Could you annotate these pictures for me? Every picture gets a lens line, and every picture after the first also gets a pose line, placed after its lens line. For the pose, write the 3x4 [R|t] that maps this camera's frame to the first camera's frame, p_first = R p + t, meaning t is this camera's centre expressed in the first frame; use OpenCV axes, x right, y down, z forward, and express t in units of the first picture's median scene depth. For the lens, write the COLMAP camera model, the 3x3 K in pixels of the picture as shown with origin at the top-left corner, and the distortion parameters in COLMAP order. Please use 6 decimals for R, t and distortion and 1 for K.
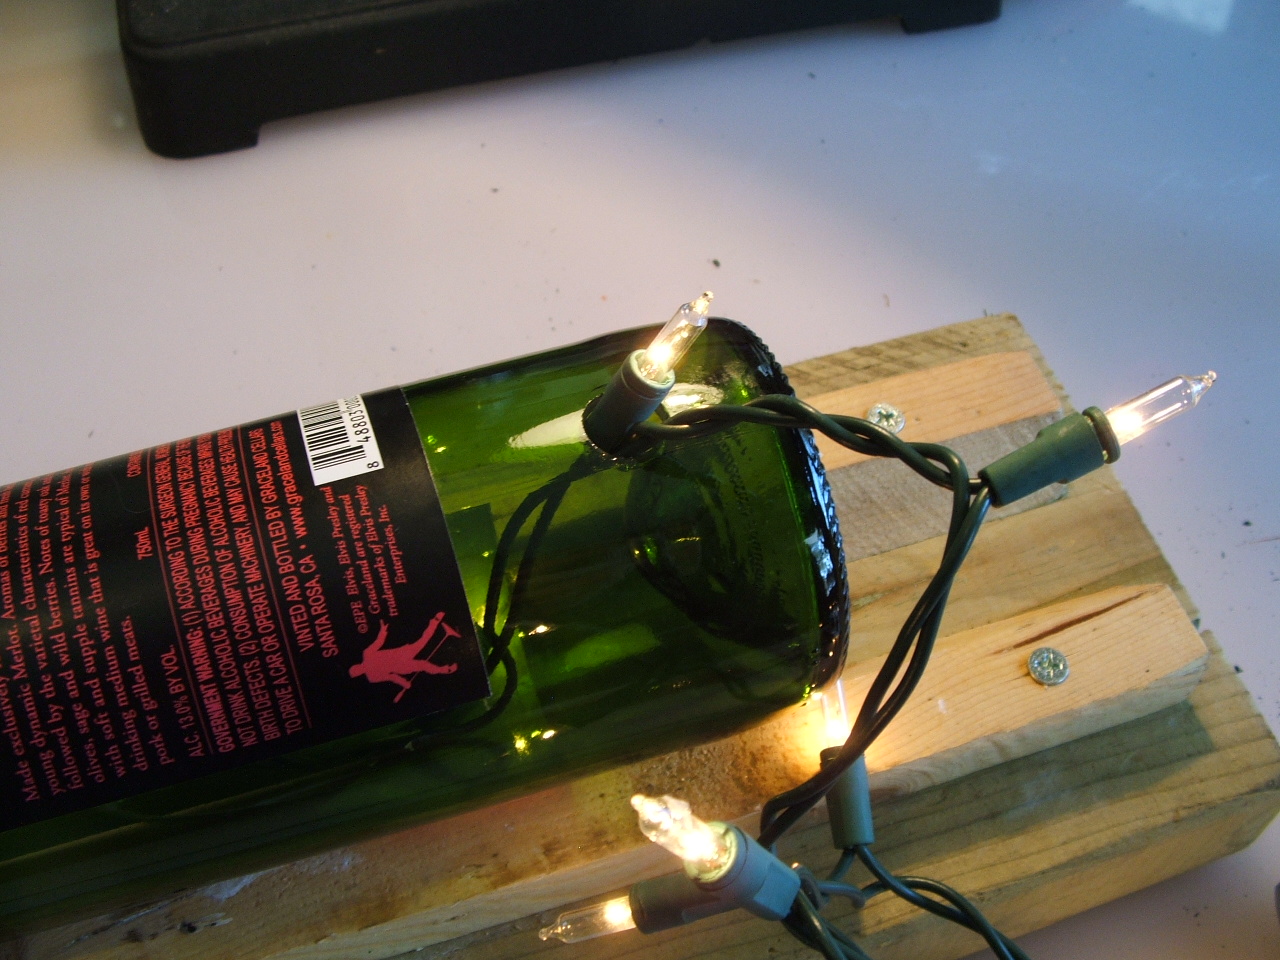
lens RADIAL K [[1454.7, 0, 640.0], [0, 1454.7, 480.0], [0, 0, 1]] dist [-0.188815, 0.037797]
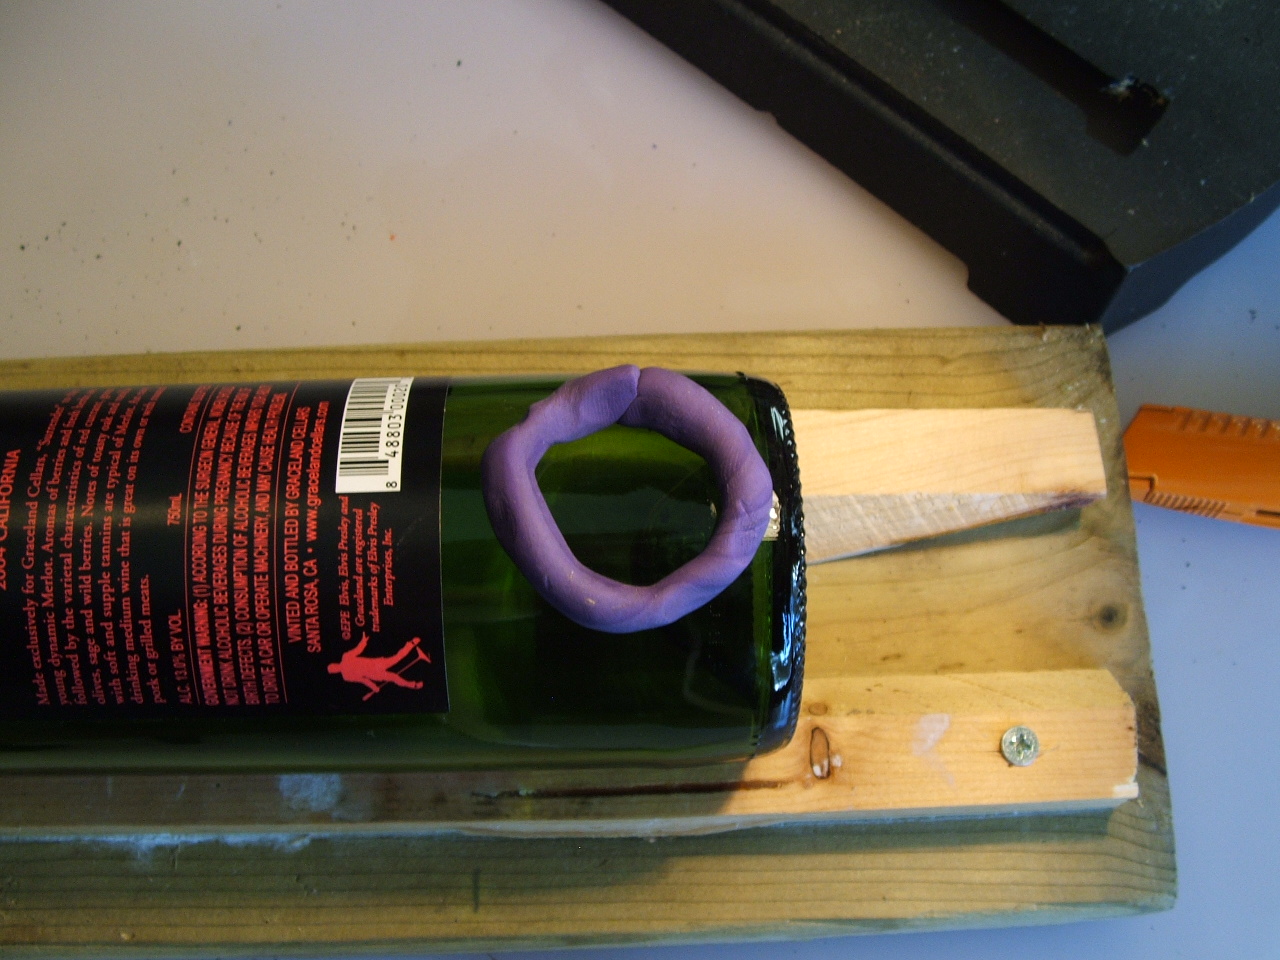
lens RADIAL K [[1454.7, 0, 640.0], [0, 1454.7, 480.0], [0, 0, 1]] dist [-0.188815, 0.037797]
pose [[0.958786, 0.264942, -0.102640, 0.107333], [-0.235108, 0.942634, 0.236993, -0.326918], [0.159541, -0.203094, 0.966074, -0.012809]]
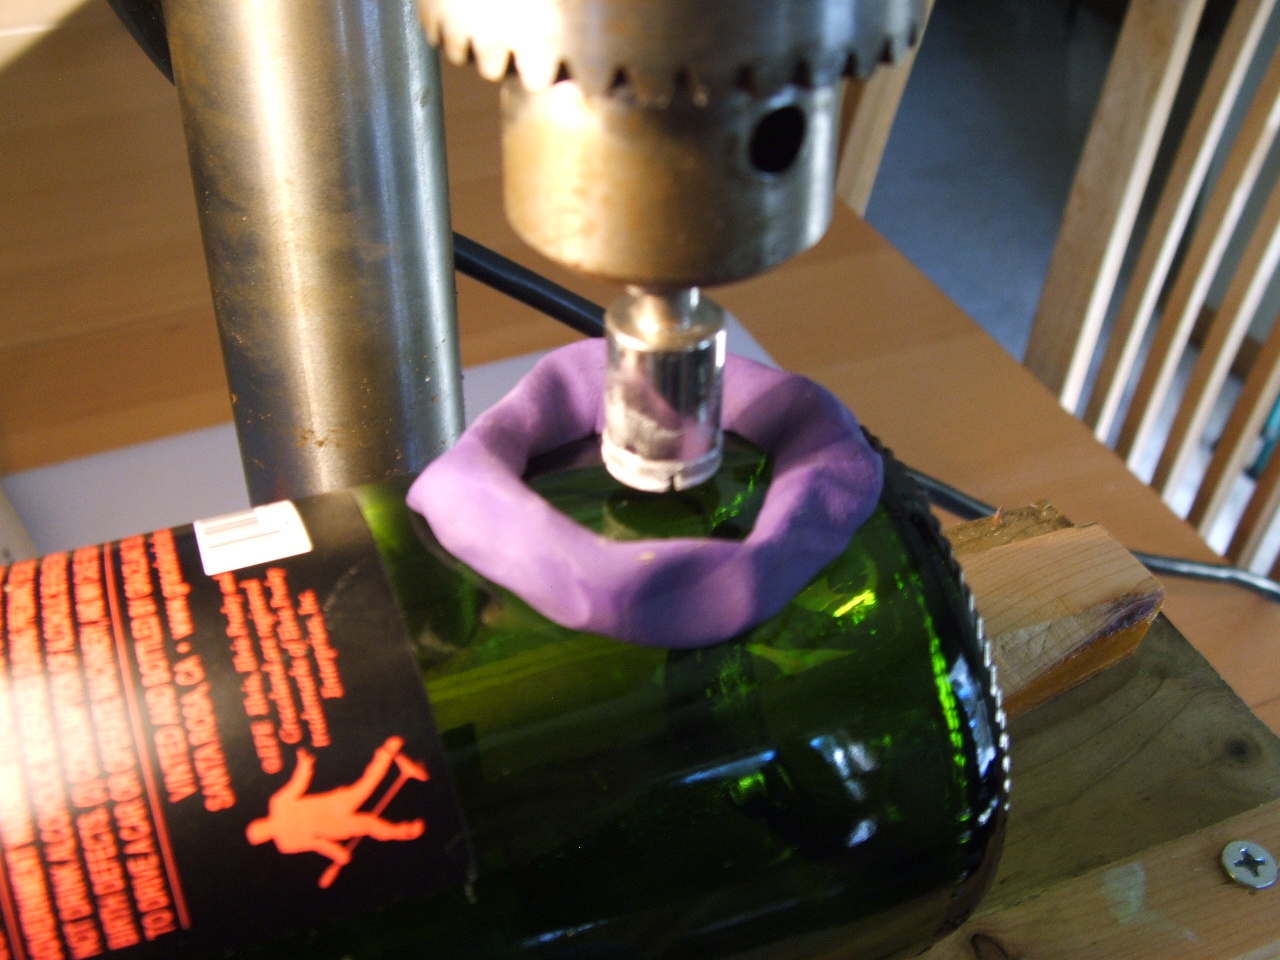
lens RADIAL K [[1454.7, 0, 640.0], [0, 1454.7, 480.0], [0, 0, 1]] dist [-0.188815, 0.037797]
pose [[0.998020, -0.055395, 0.029805, -0.042385], [0.062245, 0.938082, -0.340775, 0.209501], [-0.009082, 0.341955, 0.939672, 0.366704]]
